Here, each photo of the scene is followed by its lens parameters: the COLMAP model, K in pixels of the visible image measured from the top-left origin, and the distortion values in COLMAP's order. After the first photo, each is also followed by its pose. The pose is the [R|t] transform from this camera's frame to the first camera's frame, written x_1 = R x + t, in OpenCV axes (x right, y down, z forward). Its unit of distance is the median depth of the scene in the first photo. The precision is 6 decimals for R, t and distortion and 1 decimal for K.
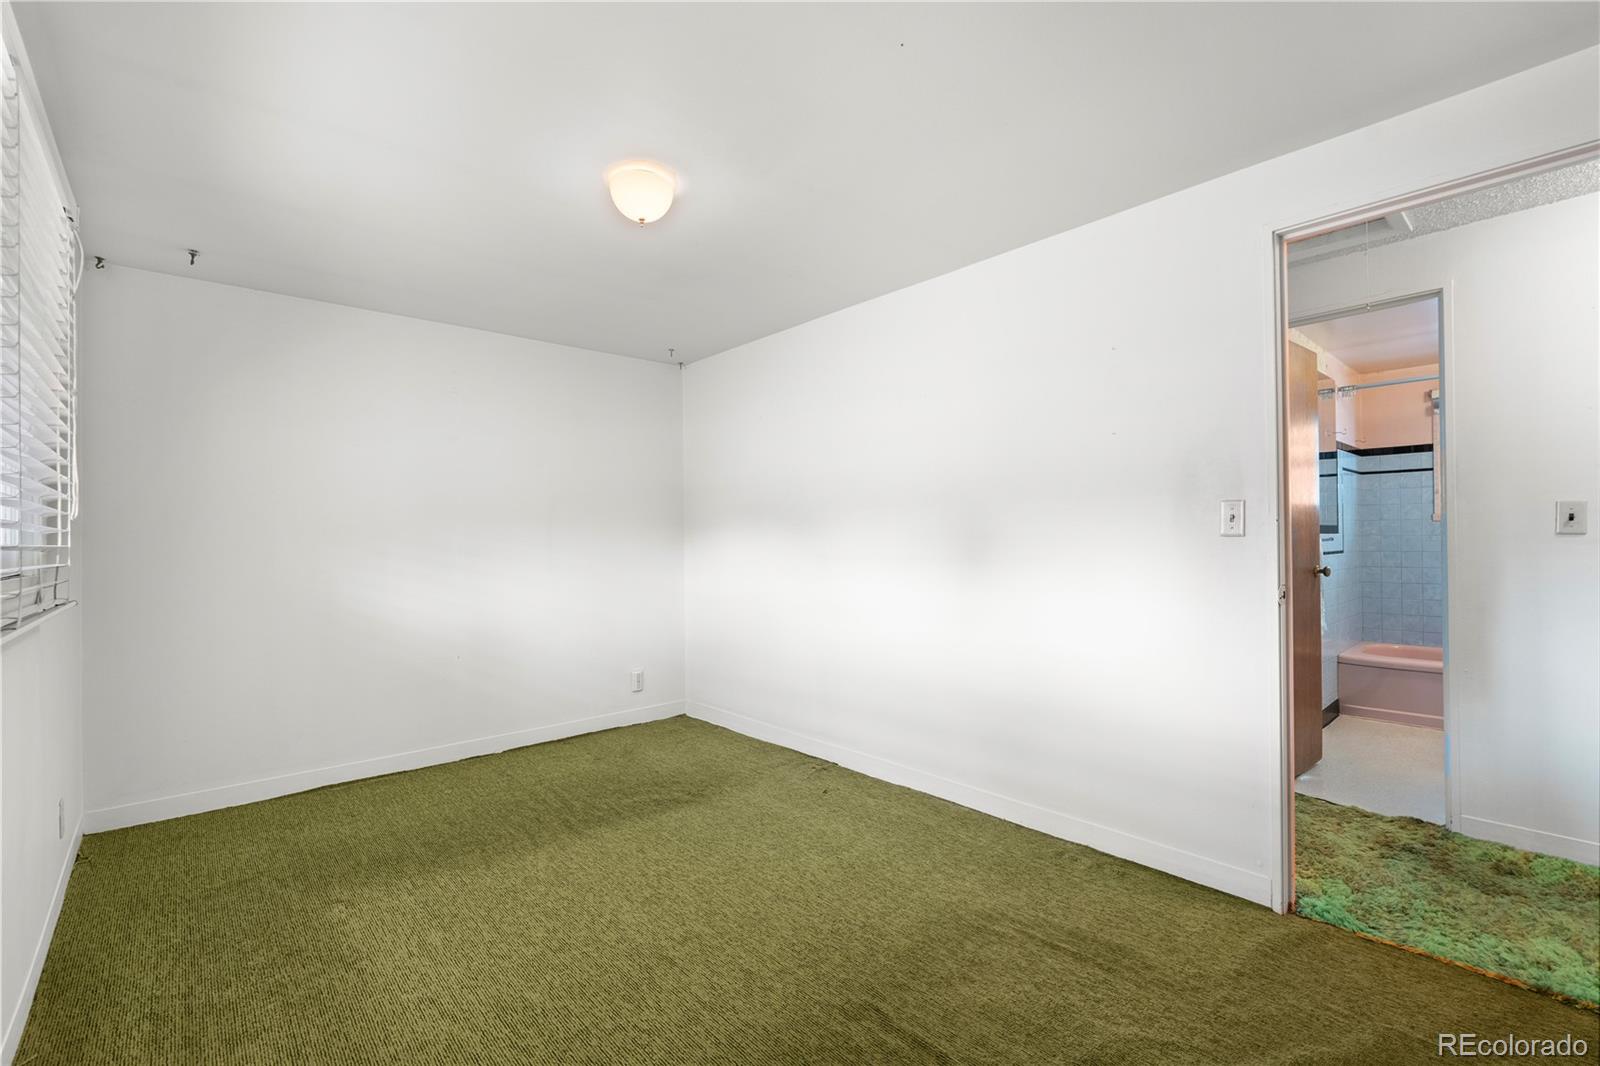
lens RADIAL K [[691.1, 0, 805.8], [0, 691.1, 535.2], [0, 0, 1]] dist [-0.003298, 0.000155]
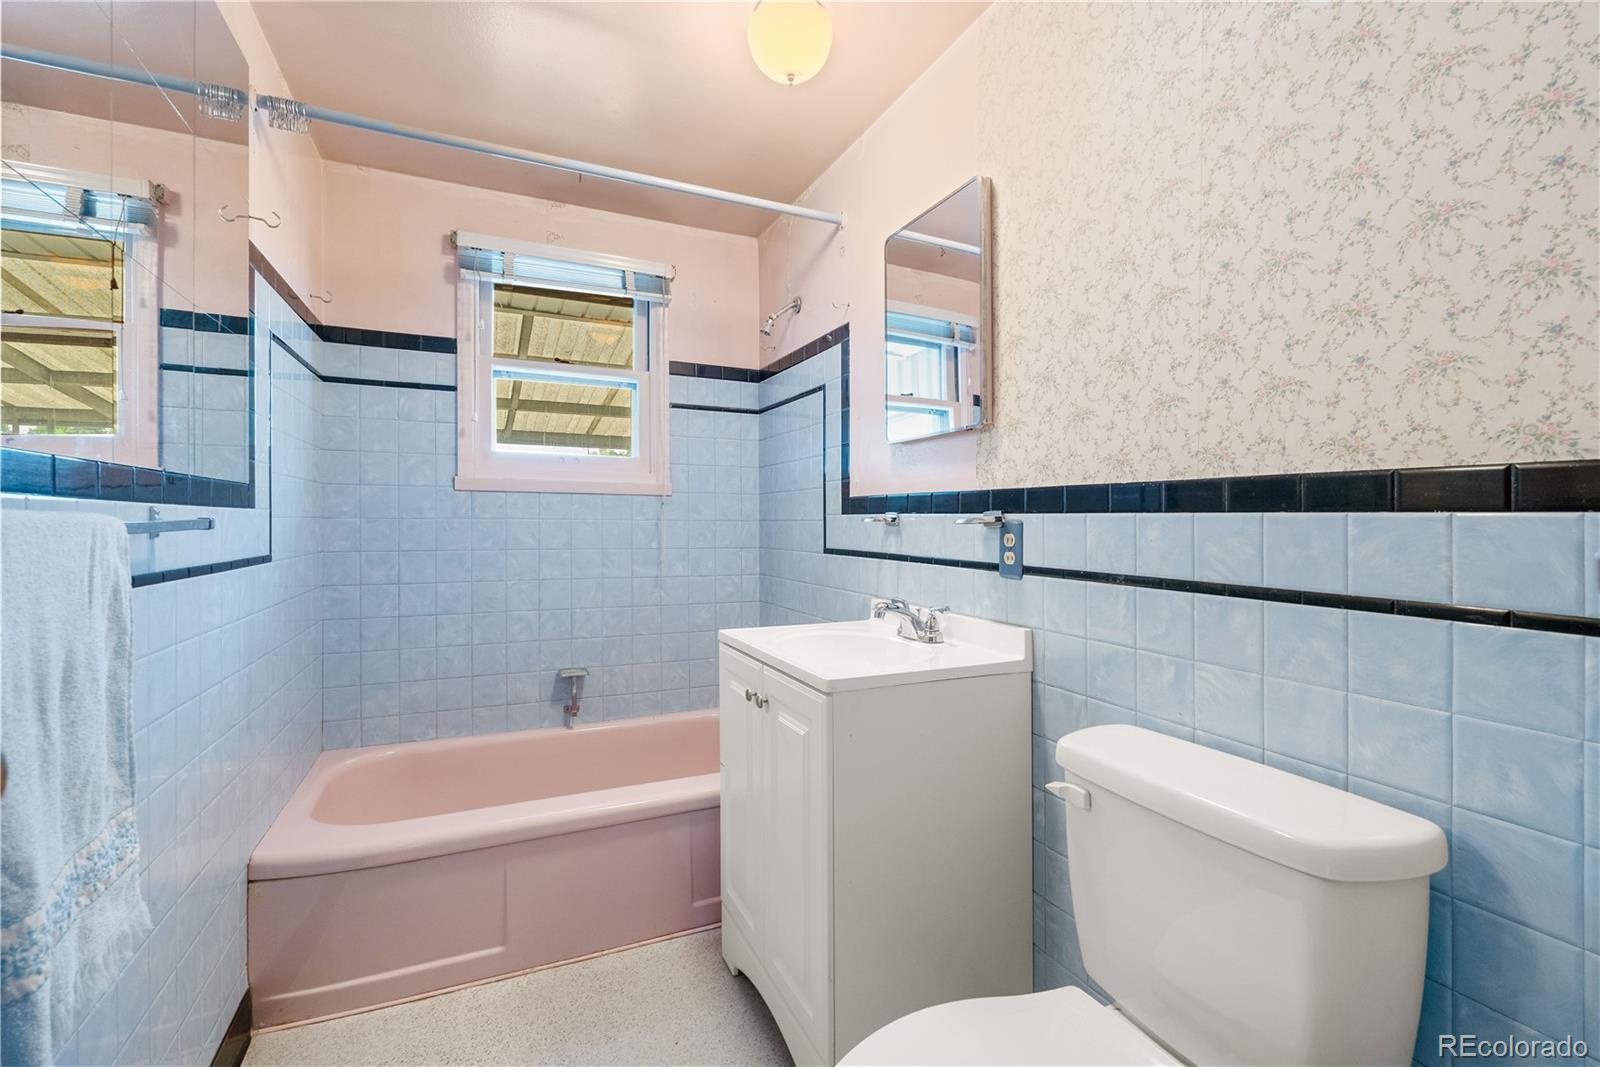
lens RADIAL K [[691.1, 0, 803.9], [0, 691.1, 528.2], [0, 0, 1]] dist [-0.003298, 0.000155]
pose [[0.289918, 0.006068, 0.957032, 0.501214], [-0.005918, 0.999972, -0.004547, 0.008353], [-0.957033, -0.004346, 0.289946, 0.610820]]
